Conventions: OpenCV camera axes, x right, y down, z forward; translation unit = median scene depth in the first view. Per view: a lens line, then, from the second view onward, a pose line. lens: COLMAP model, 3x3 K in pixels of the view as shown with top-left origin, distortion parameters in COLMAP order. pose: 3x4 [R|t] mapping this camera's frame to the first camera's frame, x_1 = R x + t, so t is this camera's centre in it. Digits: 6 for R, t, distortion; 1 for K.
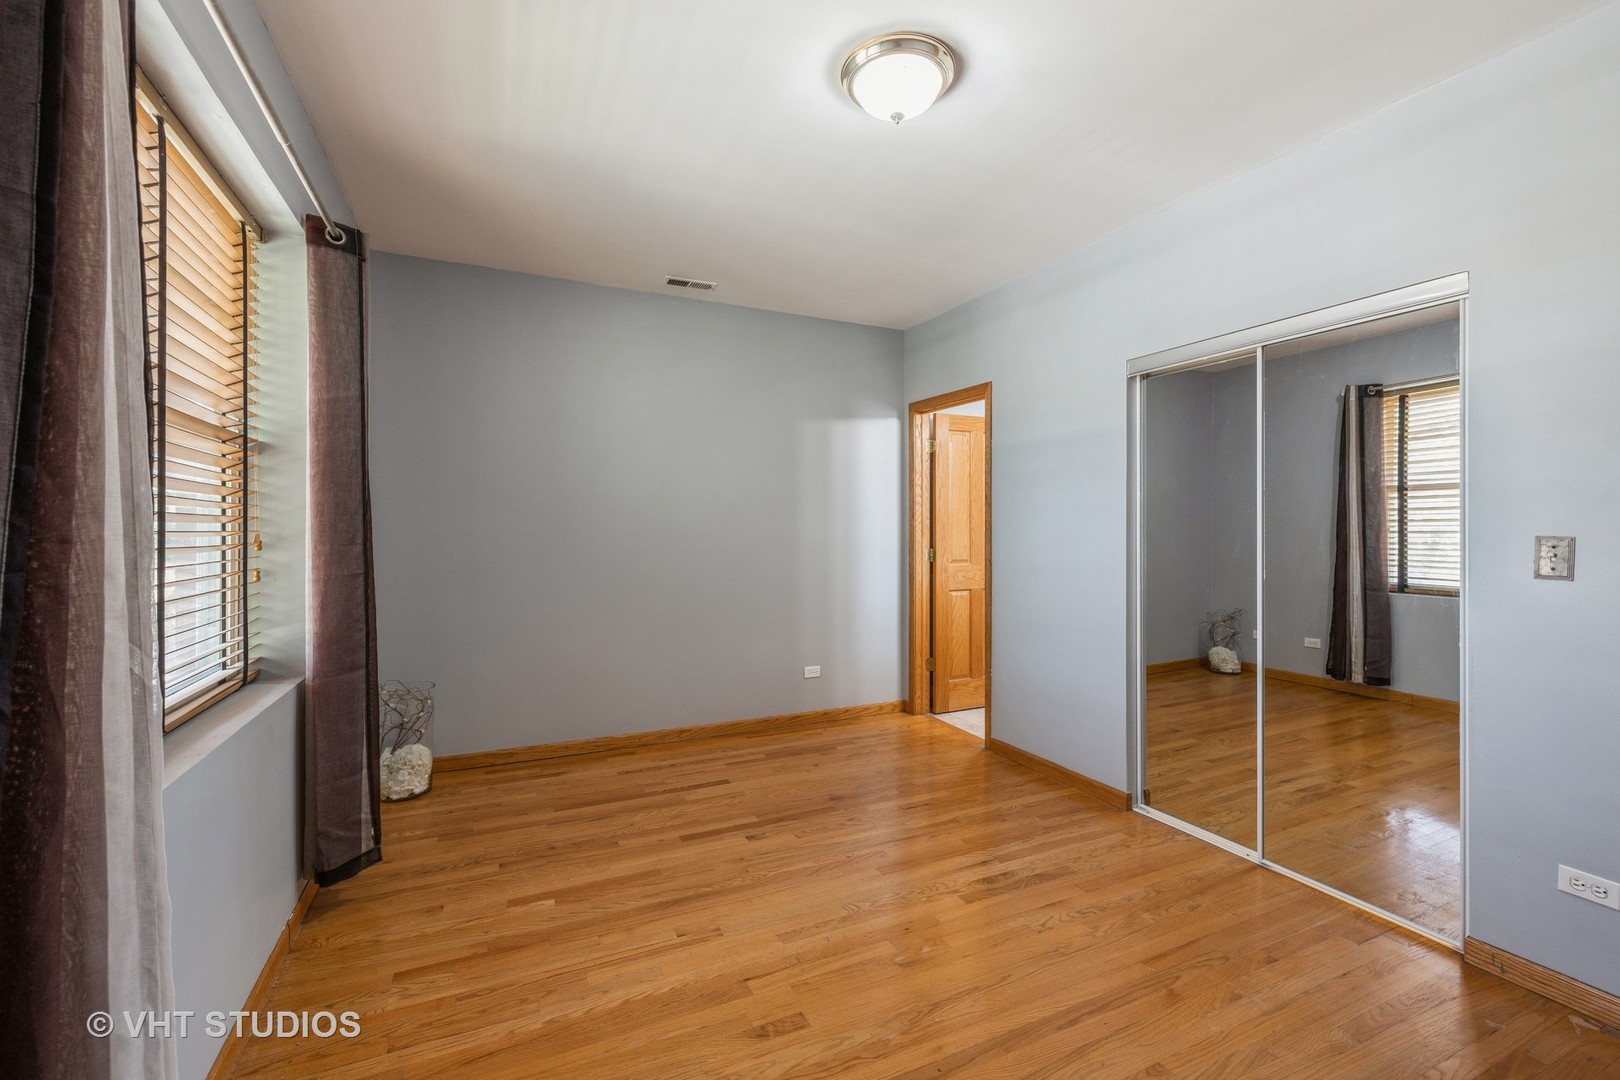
lens RADIAL K [[684.0, 0, 807.1], [0, 684.0, 529.7], [0, 0, 1]] dist [0.001733, 0.000320]
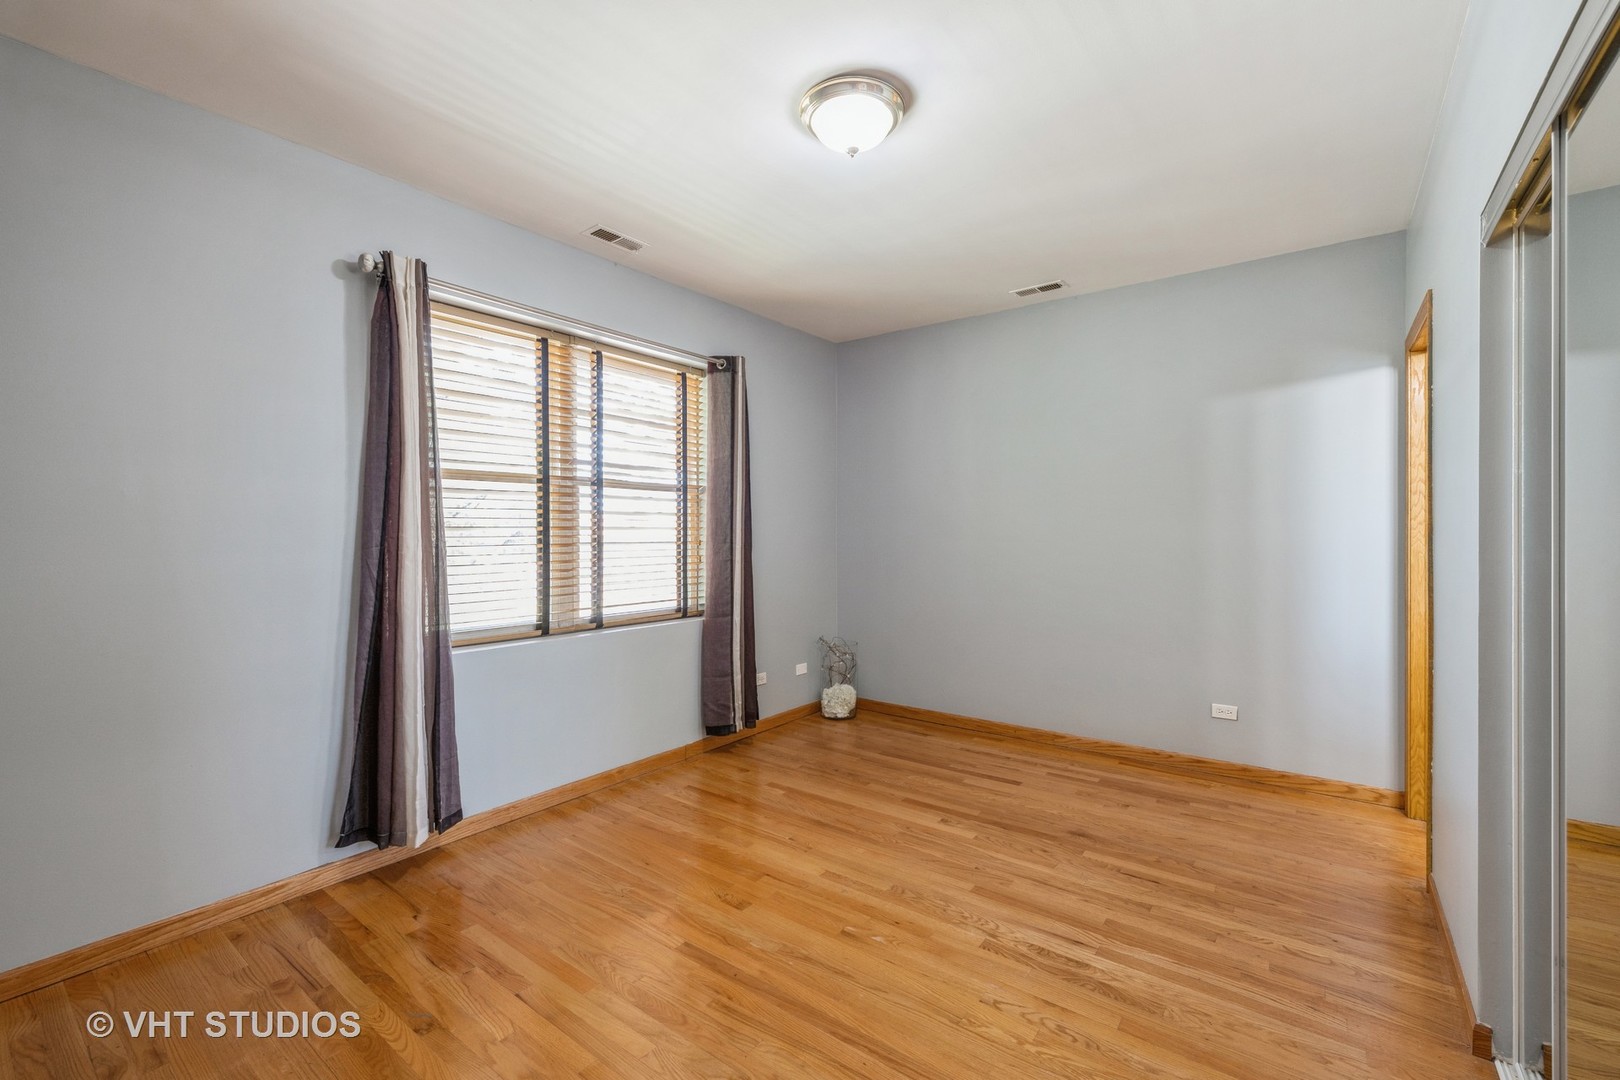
lens RADIAL K [[684.0, 0, 807.1], [0, 684.0, 529.7], [0, 0, 1]] dist [0.001733, 0.000320]
pose [[0.468075, -0.005690, -0.883671, 0.649705], [0.000107, 0.999980, -0.006383, 0.001701], [0.883689, 0.002893, 0.468066, 0.262889]]
